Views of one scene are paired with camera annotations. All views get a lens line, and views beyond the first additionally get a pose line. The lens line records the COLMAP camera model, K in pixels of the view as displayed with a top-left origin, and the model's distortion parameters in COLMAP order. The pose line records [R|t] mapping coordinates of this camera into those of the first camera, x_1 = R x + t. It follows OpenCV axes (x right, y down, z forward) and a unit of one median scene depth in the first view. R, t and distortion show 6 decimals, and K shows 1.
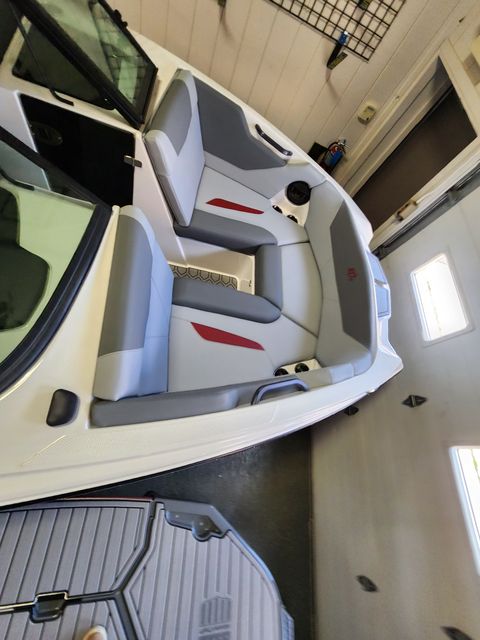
lens RADIAL K [[272.0, 0, 244.5], [0, 272.0, 324.5], [0, 0, 1]] dist [-0.003315, 0.000079]
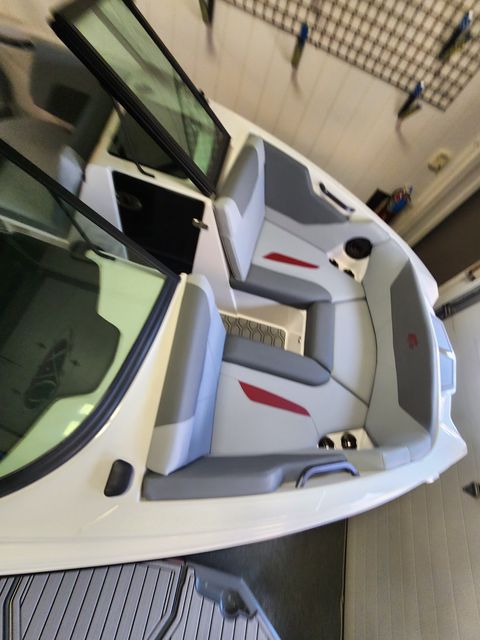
lens RADIAL K [[276.7, 0, 243.1], [0, 276.7, 336.8], [0, 0, 1]] dist [0.000810, -0.000014]
pose [[0.985386, 0.091214, -0.143859, -0.039818], [-0.098832, 0.994007, -0.046715, -0.102096], [0.138736, 0.060251, 0.988495, -0.011460]]
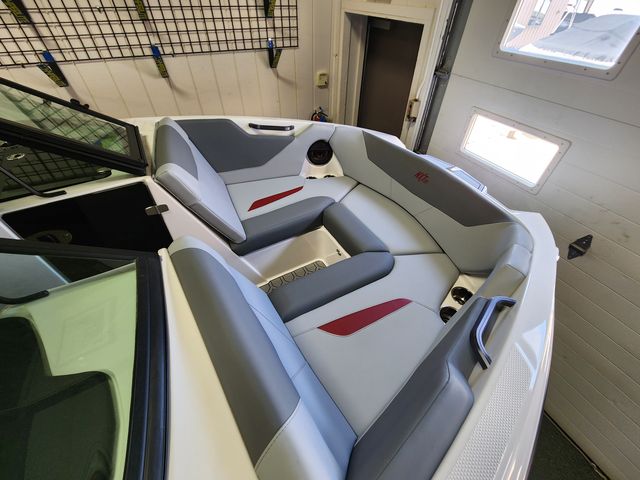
lens RADIAL K [[264.8, 0, 320.5], [0, 264.8, 240.3], [0, 0, 1]] dist [0.000077, -0.000586]
pose [[0.805760, -0.581224, 0.113707, -0.110671], [0.590084, 0.771511, -0.237847, -0.012189], [0.050516, 0.258744, 0.964624, 0.183683]]
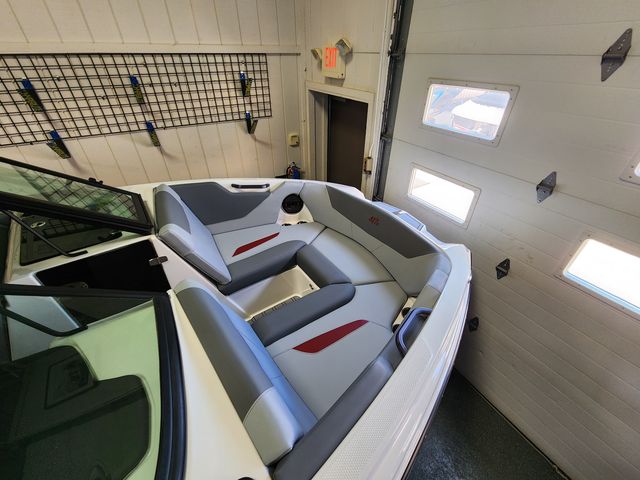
lens RADIAL K [[265.8, 0, 321.7], [0, 265.8, 240.5], [0, 0, 1]] dist [-0.000195, -0.000505]
pose [[0.756840, -0.604471, 0.248612, -0.103384], [0.653489, 0.692810, -0.304904, 0.069003], [0.012065, 0.393229, 0.919361, 0.006818]]
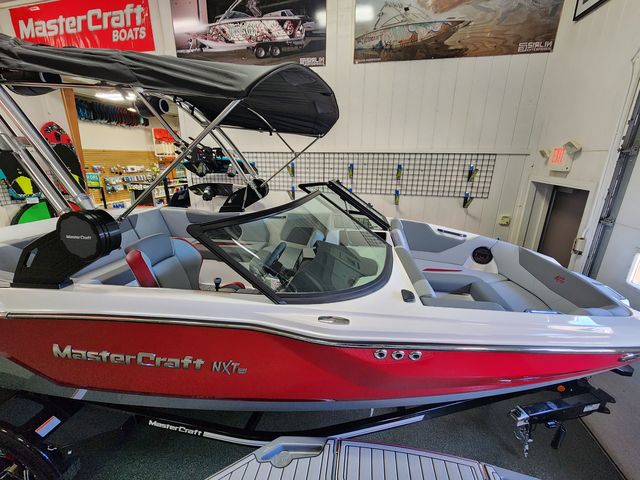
lens RADIAL K [[262.9, 0, 323.6], [0, 262.9, 236.9], [0, 0, 1]] dist [0.000456, -0.000982]
pose [[0.931713, -0.289838, -0.218872, -0.300398], [0.015068, 0.632956, -0.774041, 0.622593], [0.362883, 0.717887, 0.594100, -0.245475]]
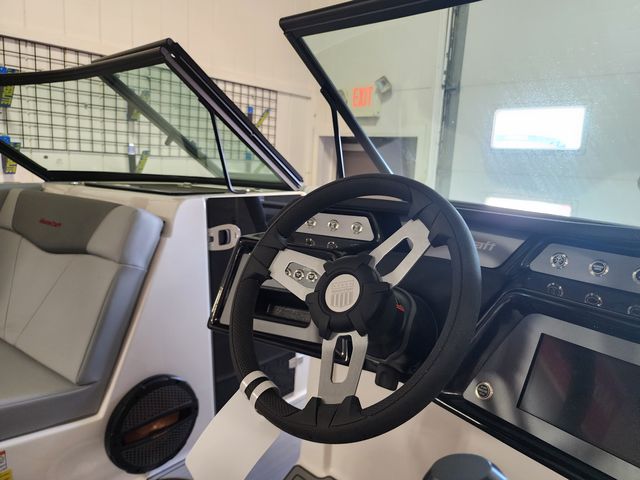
lens RADIAL K [[440.0, 0, 321.5], [0, 440.0, 232.1], [0, 0, 1]] dist [0.023078, -0.004200]
pose [[0.615391, -0.426503, 0.662864, -0.973838], [0.772059, 0.495586, -0.397894, -0.017457], [-0.158803, 0.756631, 0.634265, 0.130256]]
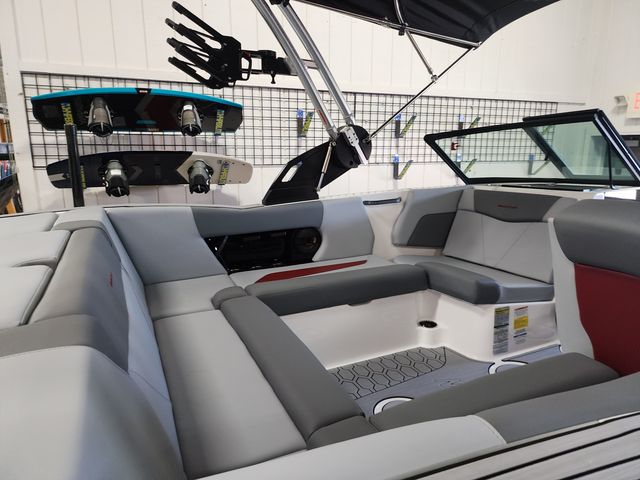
lens RADIAL K [[428.1, 0, 327.6], [0, 428.1, 240.7], [0, 0, 1]] dist [0.027904, -0.003164]
pose [[0.831610, -0.433639, 0.346962, -1.884258], [0.547047, 0.531929, -0.646367, -0.026045], [0.095731, 0.727330, 0.679579, -0.321465]]
